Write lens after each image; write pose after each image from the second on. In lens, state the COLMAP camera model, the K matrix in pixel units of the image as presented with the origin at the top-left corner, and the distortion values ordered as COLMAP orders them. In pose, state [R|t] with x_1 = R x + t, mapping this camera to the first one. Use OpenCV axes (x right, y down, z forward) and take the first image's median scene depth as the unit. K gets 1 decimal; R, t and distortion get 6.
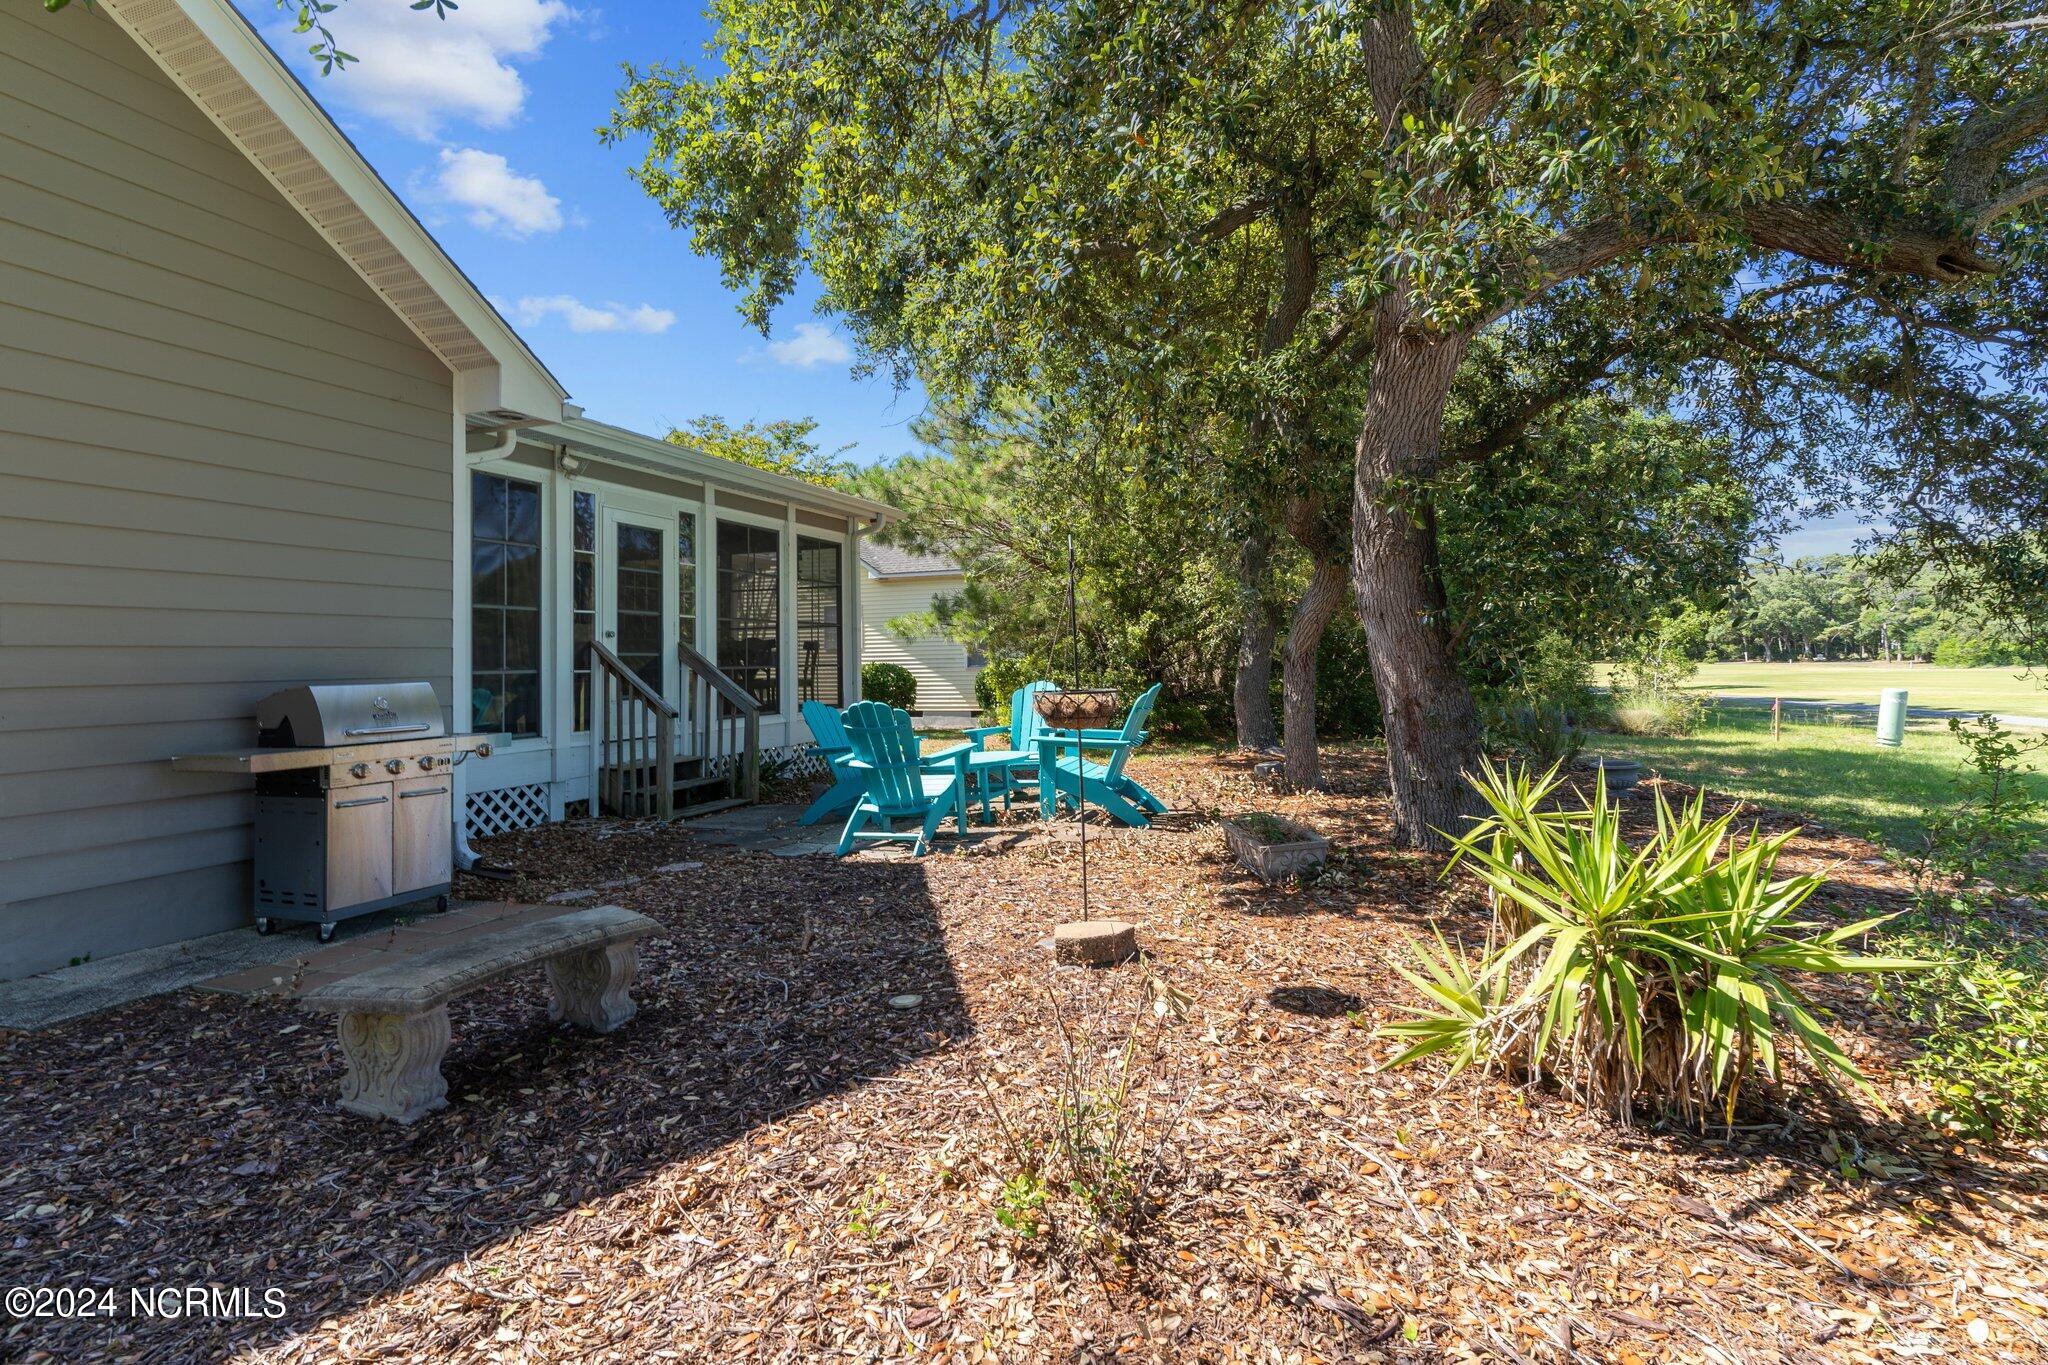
lens RADIAL K [[1006.4, 0, 1031.7], [0, 1006.4, 630.4], [0, 0, 1]] dist [0.000499, -0.000207]
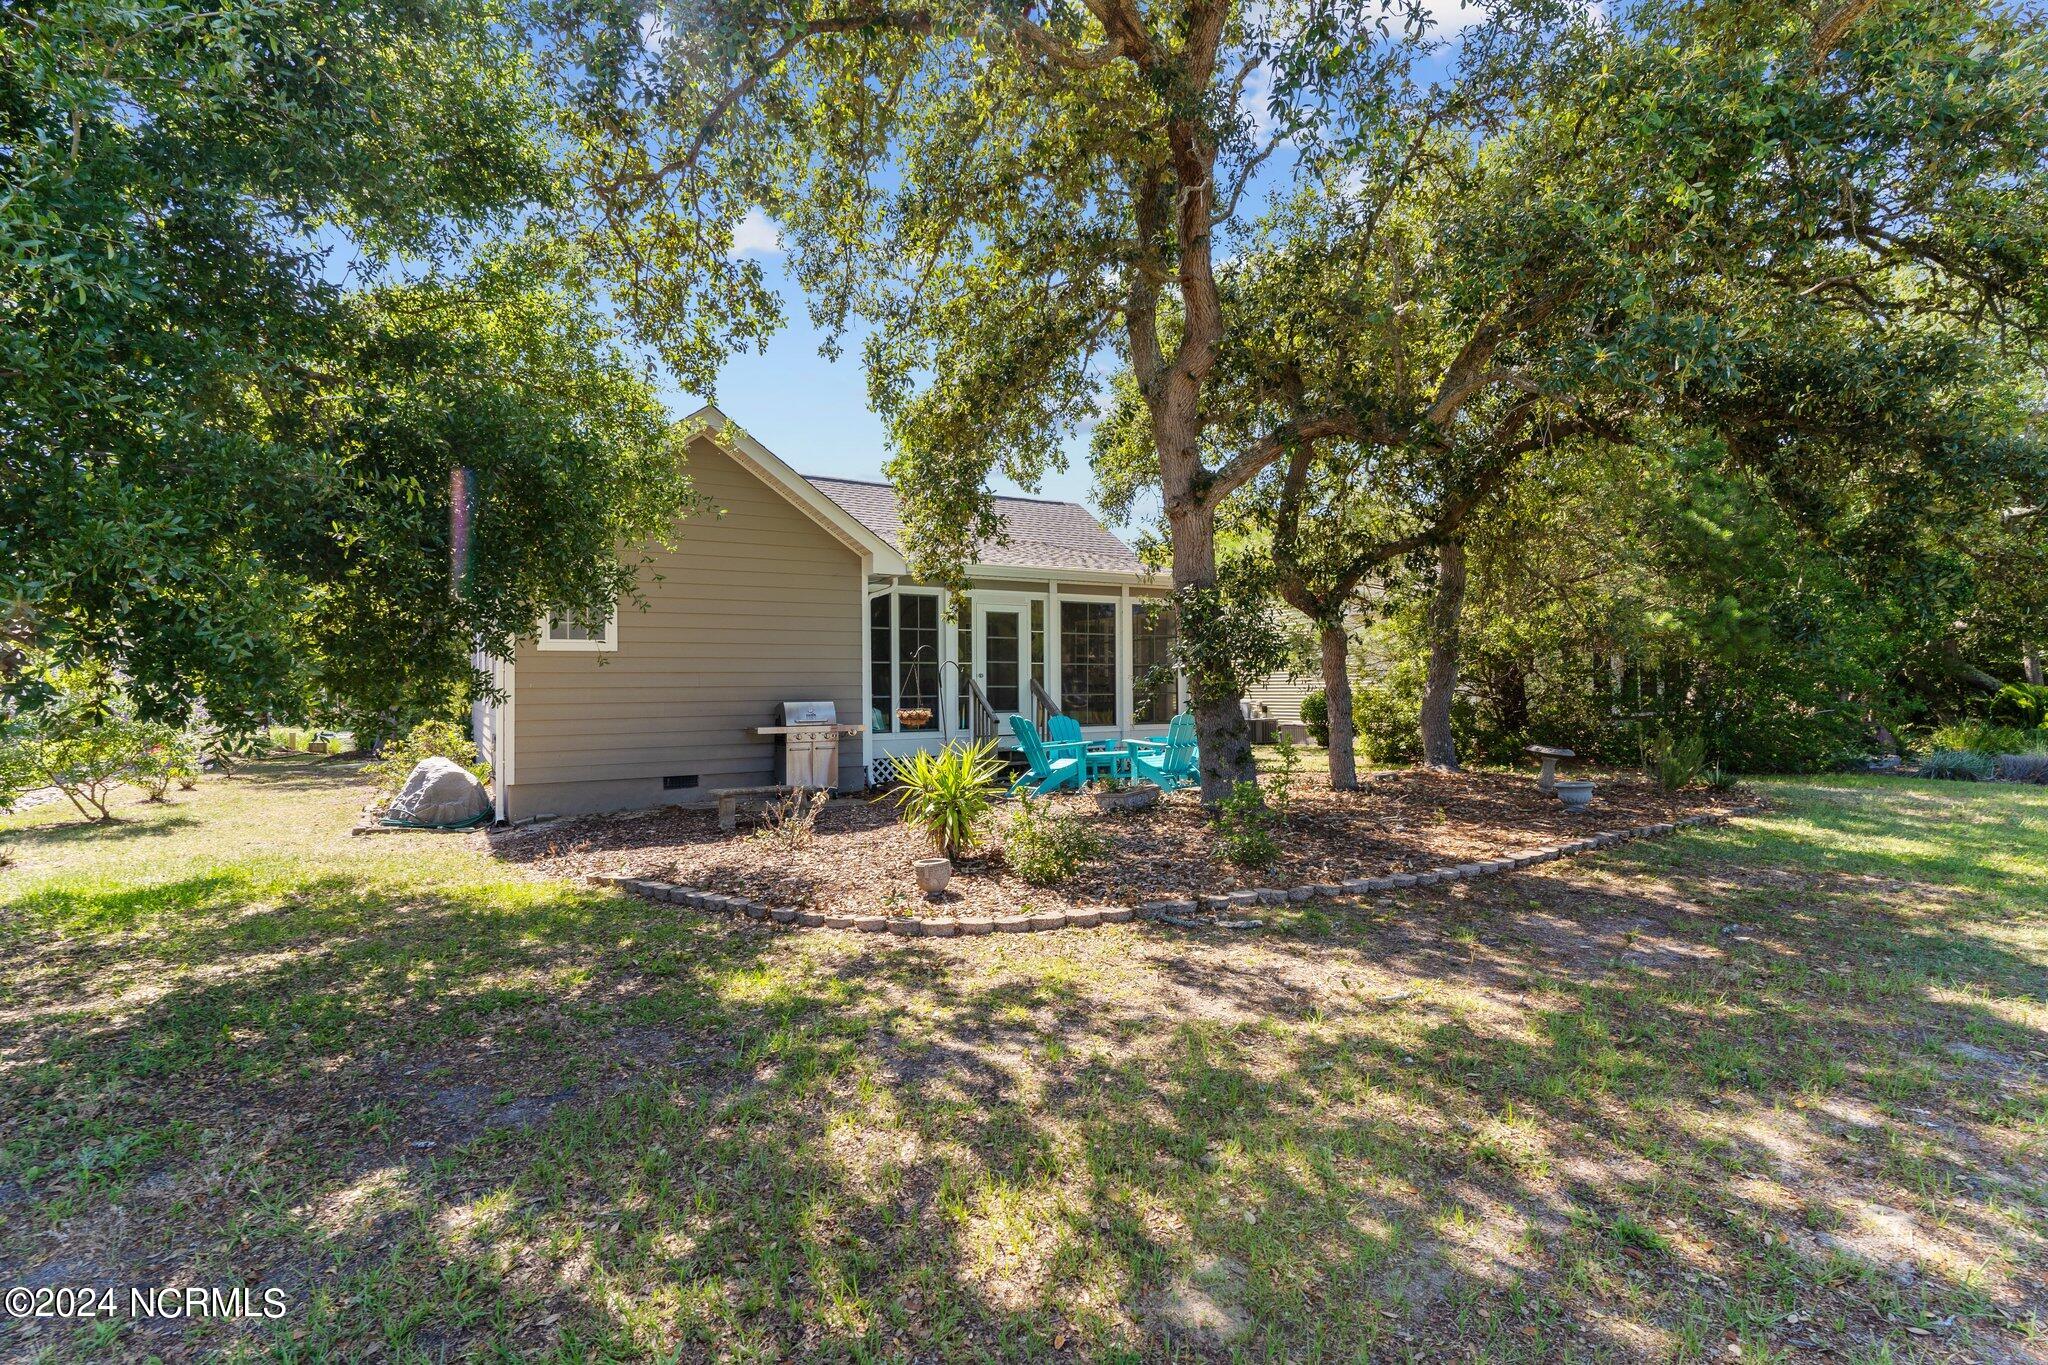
lens RADIAL K [[974.4, 0, 1024.0], [0, 974.4, 682.5], [0, 0, 1]] dist [-0.000509, -0.000200]
pose [[0.784220, 0.003212, -0.620474, 0.665360], [0.015034, 0.999595, 0.024176, -0.023378], [0.620301, -0.028288, 0.783854, -0.277420]]
